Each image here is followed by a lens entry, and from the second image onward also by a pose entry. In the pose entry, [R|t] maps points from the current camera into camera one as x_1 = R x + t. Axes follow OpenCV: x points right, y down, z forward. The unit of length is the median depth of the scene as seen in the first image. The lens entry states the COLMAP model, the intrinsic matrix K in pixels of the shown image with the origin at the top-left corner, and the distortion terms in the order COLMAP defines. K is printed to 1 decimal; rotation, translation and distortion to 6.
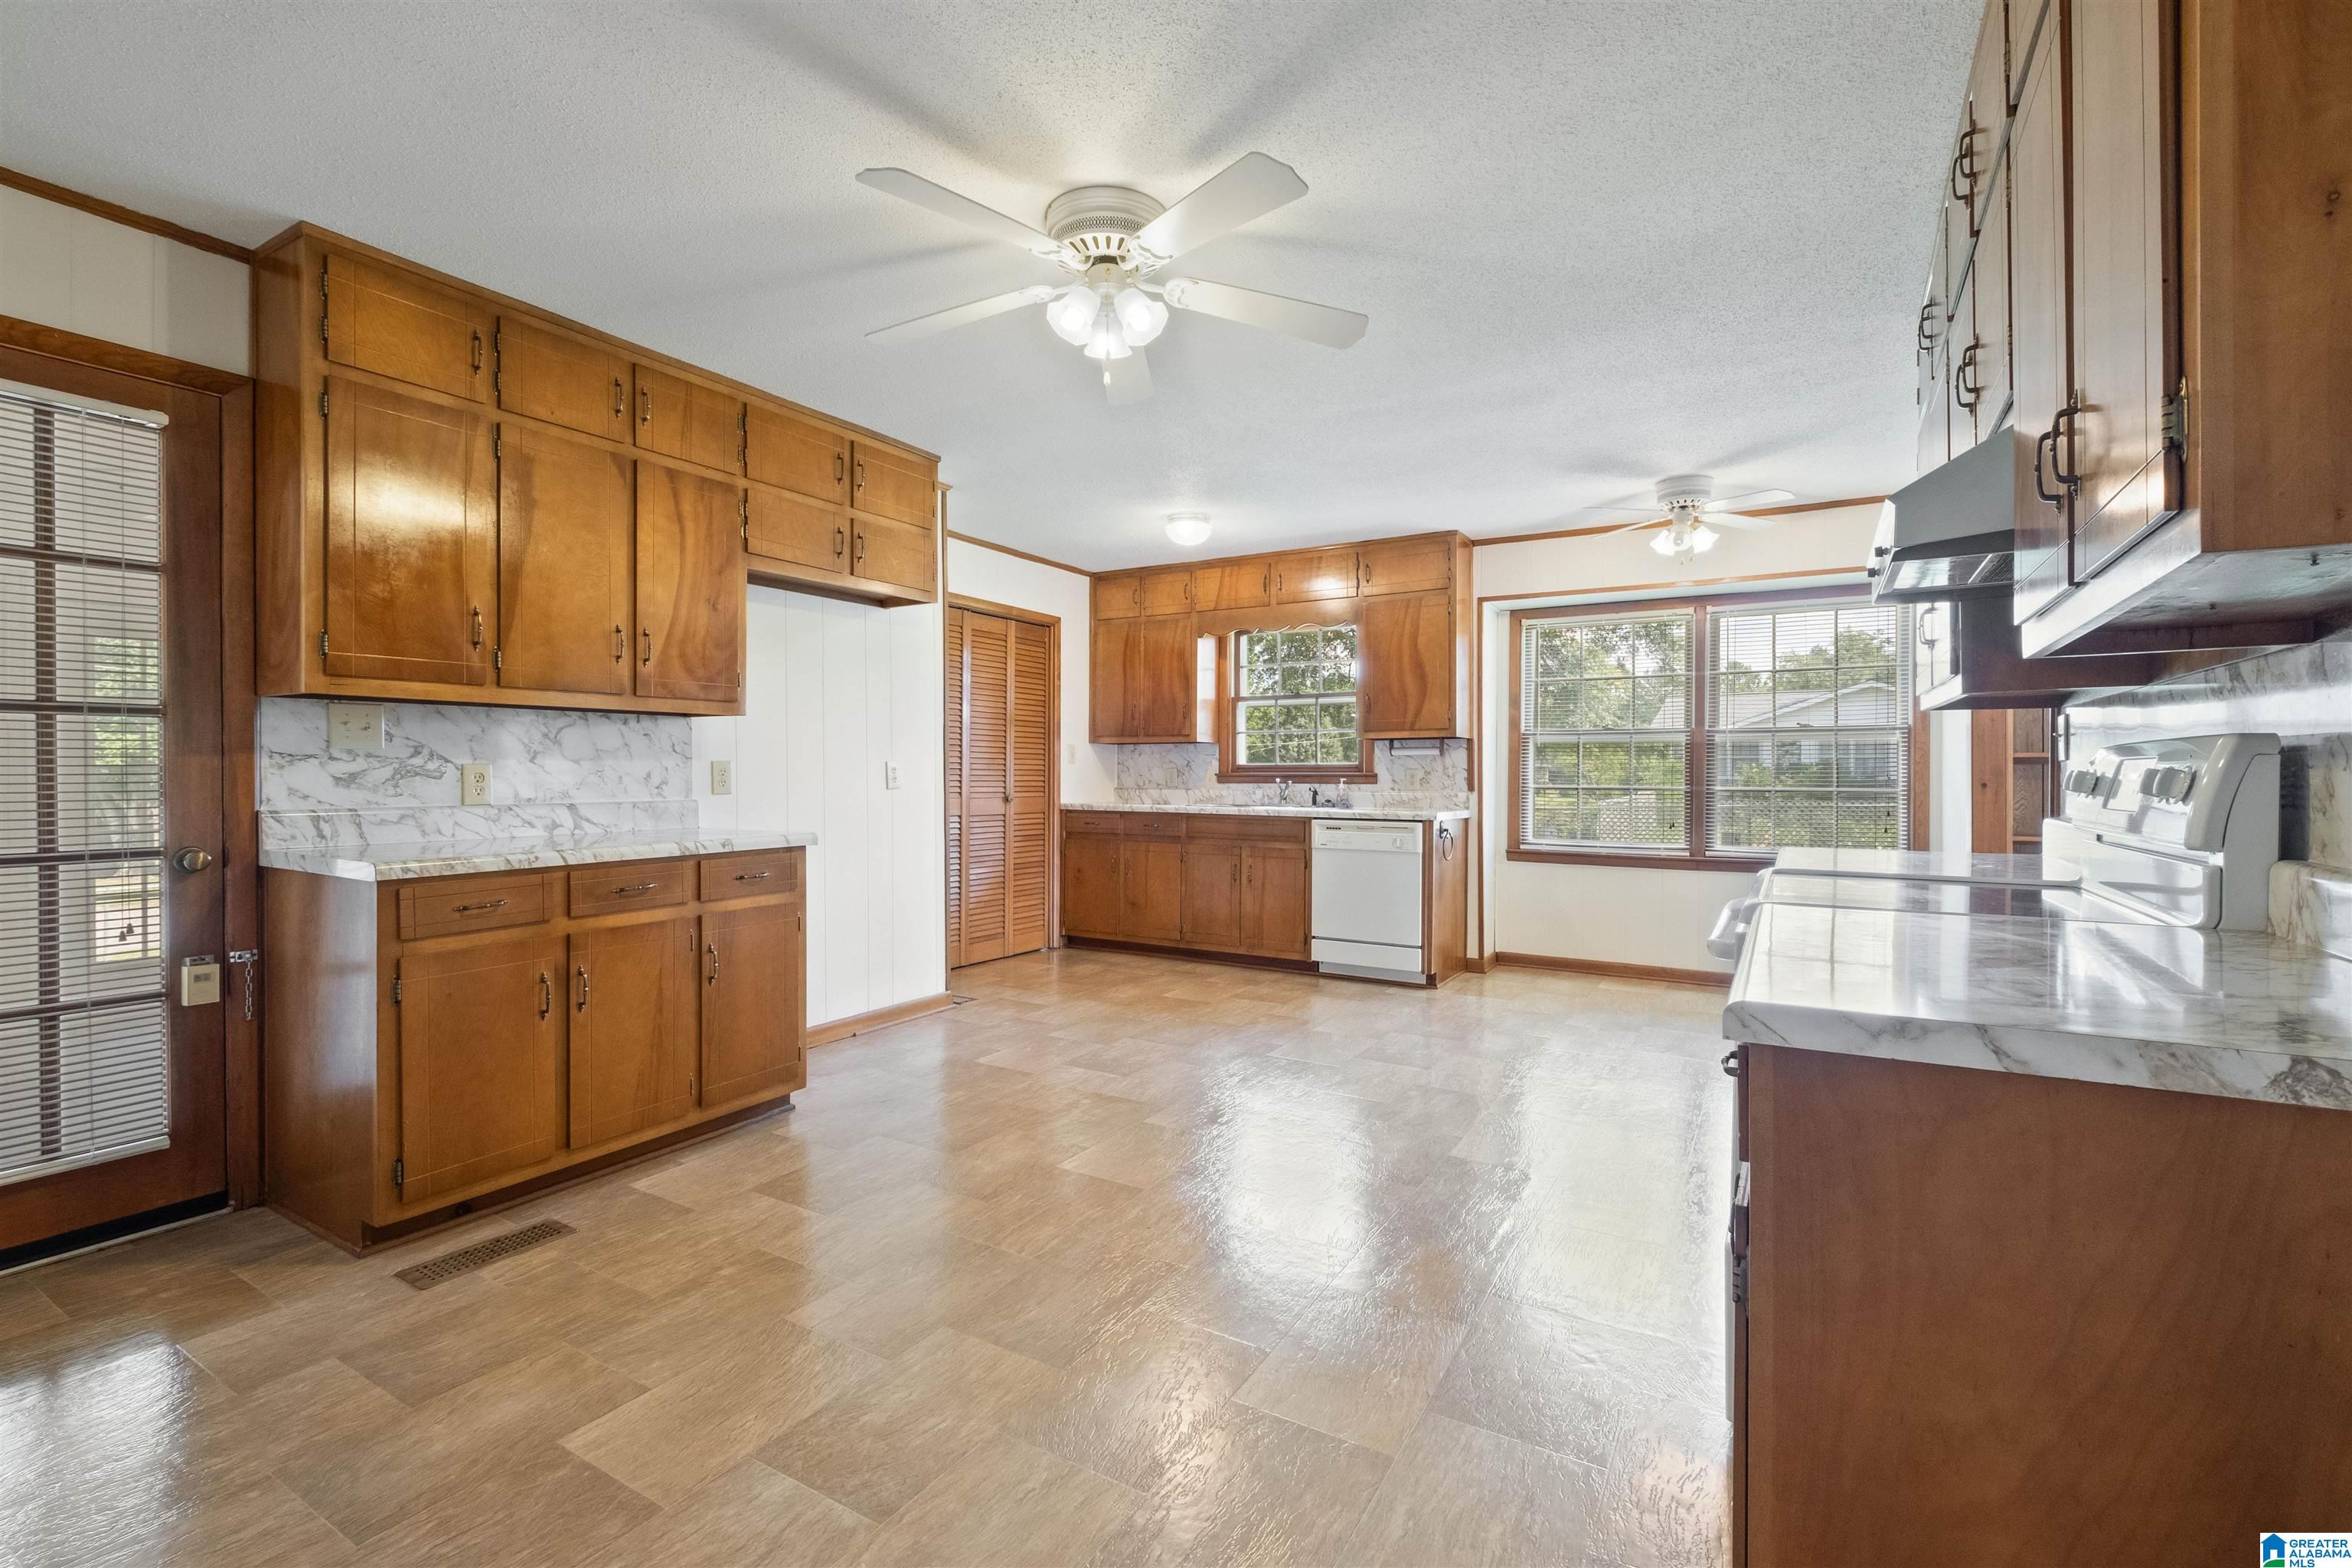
lens RADIAL K [[1068.7, 0, 1176.0], [0, 1068.7, 784.0], [0, 0, 1]] dist [0.000621, 0.000009]
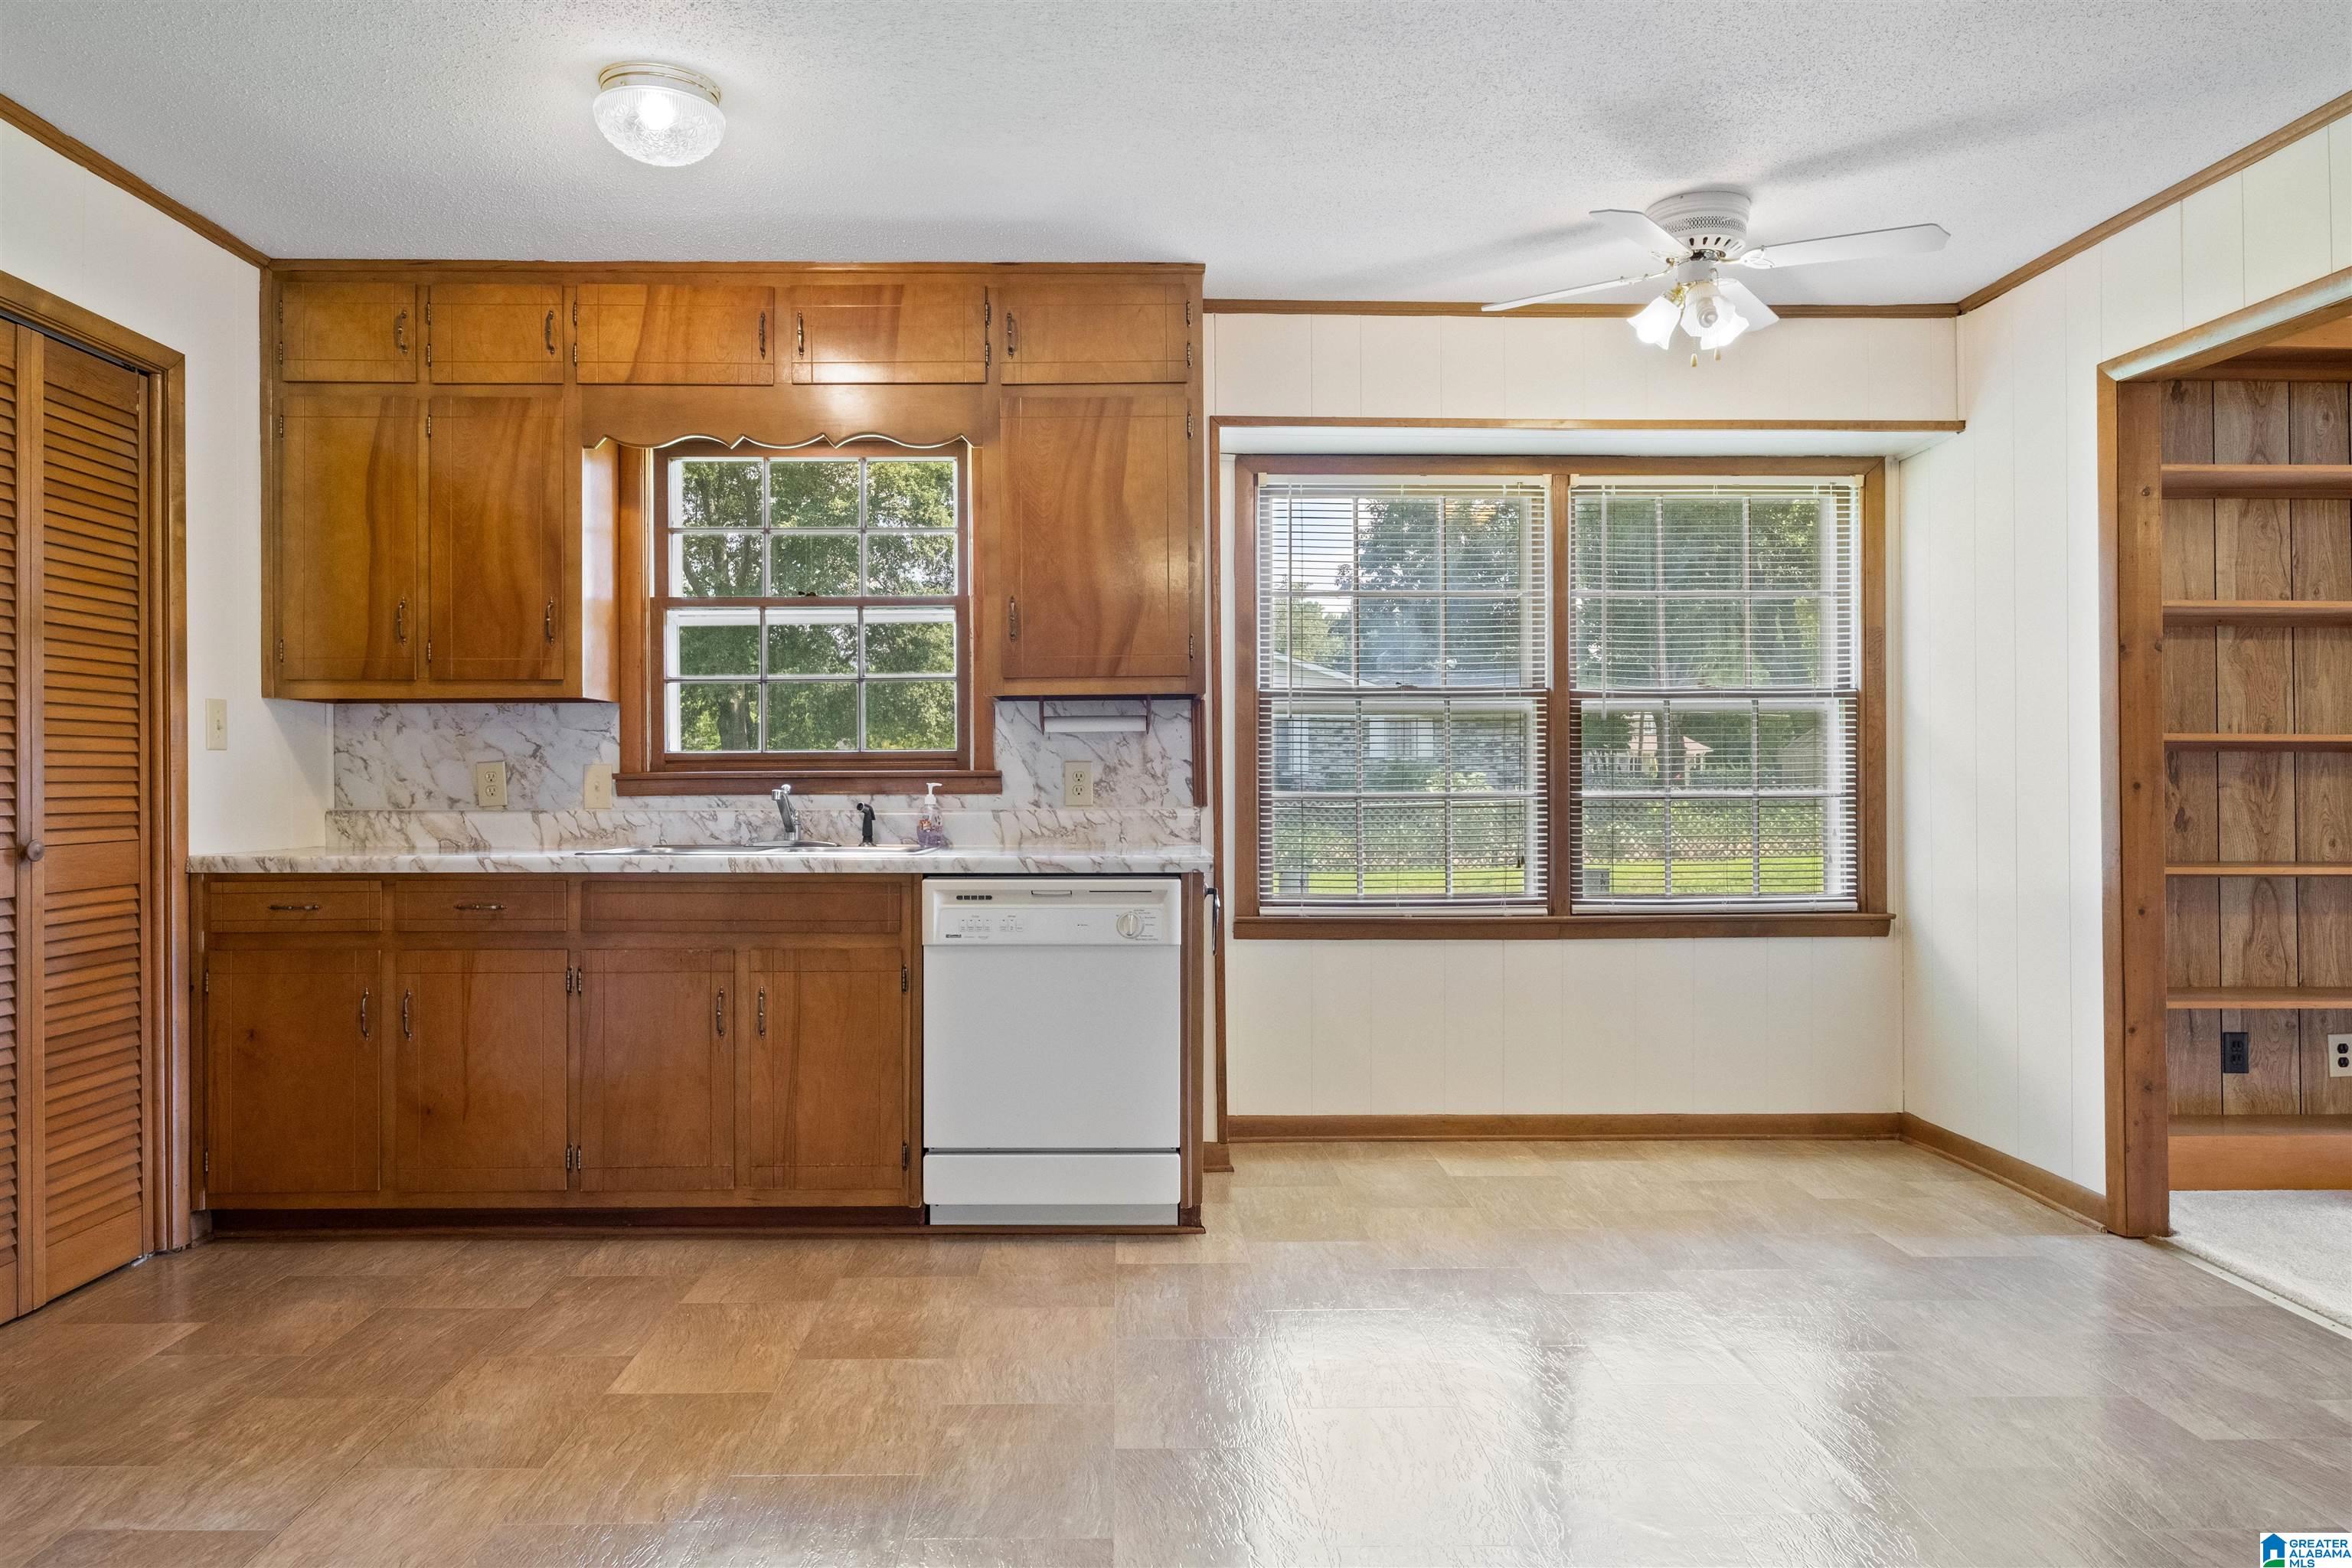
lens RADIAL K [[1501.7, 0, 1176.0], [0, 1501.7, 784.0], [0, 0, 1]] dist [-0.005231, -0.004060]
pose [[0.844240, -0.010339, 0.535865, -0.101613], [0.011259, 0.999935, 0.001553, -0.004301], [-0.535847, 0.004722, 0.844302, 0.396918]]
